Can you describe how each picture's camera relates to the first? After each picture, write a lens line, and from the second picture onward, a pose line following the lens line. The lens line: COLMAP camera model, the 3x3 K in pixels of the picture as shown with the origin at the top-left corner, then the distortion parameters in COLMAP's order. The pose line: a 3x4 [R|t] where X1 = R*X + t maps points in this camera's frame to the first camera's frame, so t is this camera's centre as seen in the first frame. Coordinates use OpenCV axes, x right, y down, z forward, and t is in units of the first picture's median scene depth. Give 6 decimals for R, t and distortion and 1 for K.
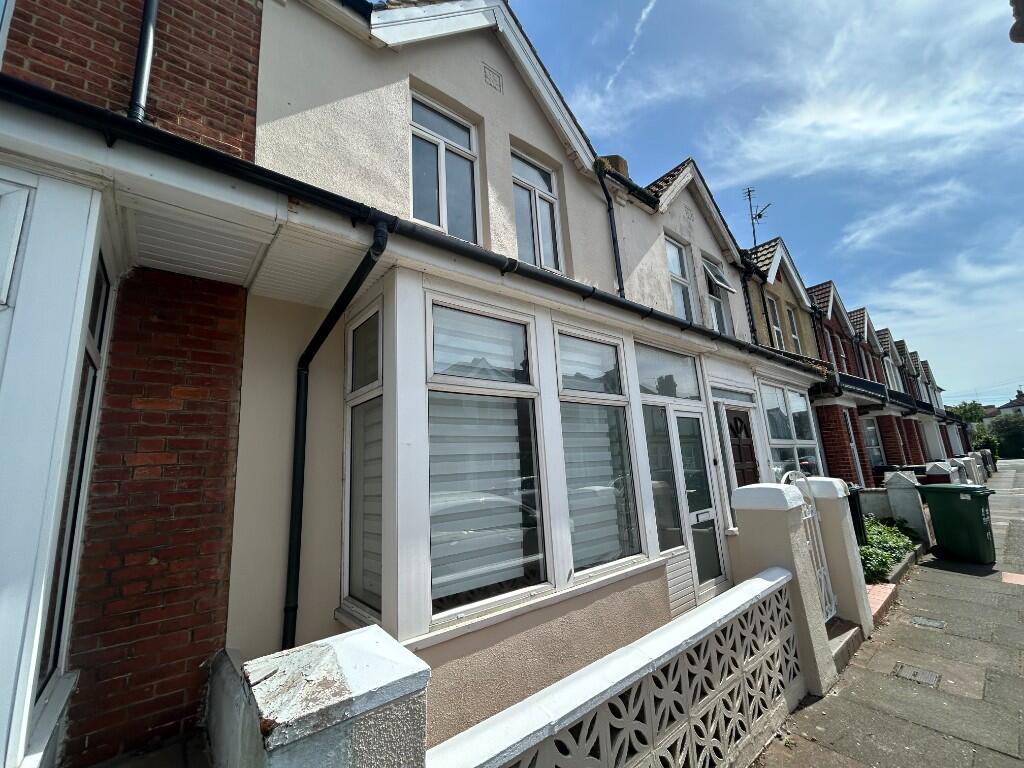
lens RADIAL K [[415.0, 0, 512.0], [0, 415.0, 384.0], [0, 0, 1]] dist [-0.002494, 0.000845]
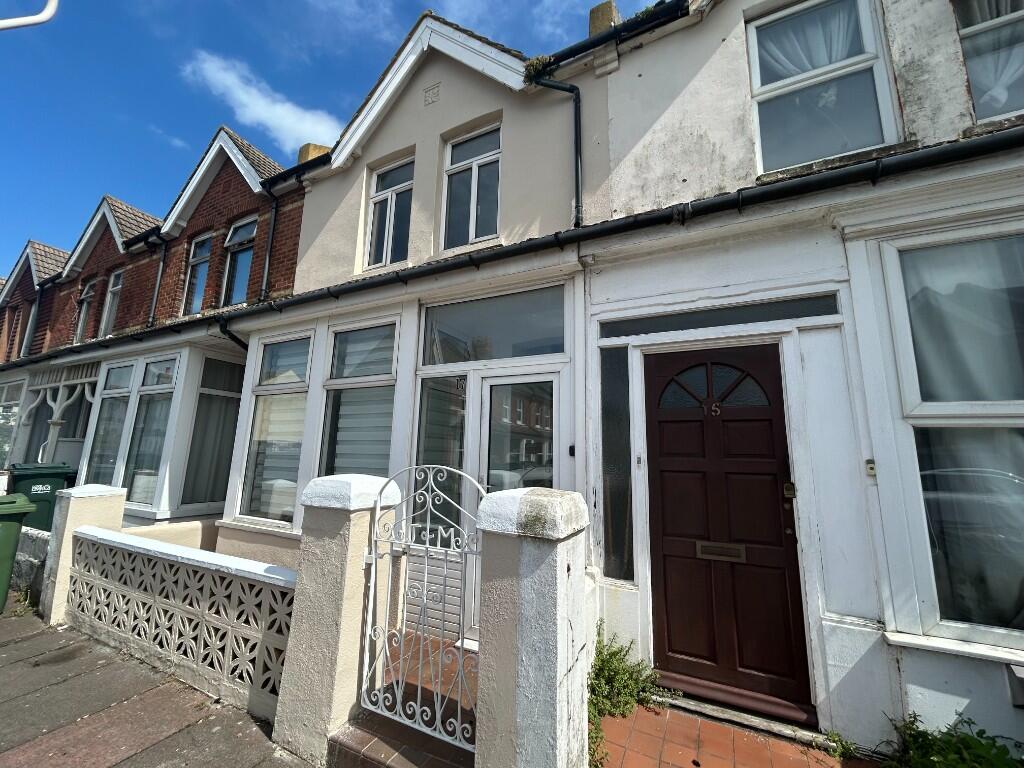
lens RADIAL K [[415.0, 0, 512.0], [0, 415.0, 384.0], [0, 0, 1]] dist [-0.002494, 0.000845]
pose [[0.398384, -0.097706, -0.912000, 0.943881], [0.140384, 0.989090, -0.044642, 0.099562], [0.906412, -0.110246, 0.407754, 0.639388]]
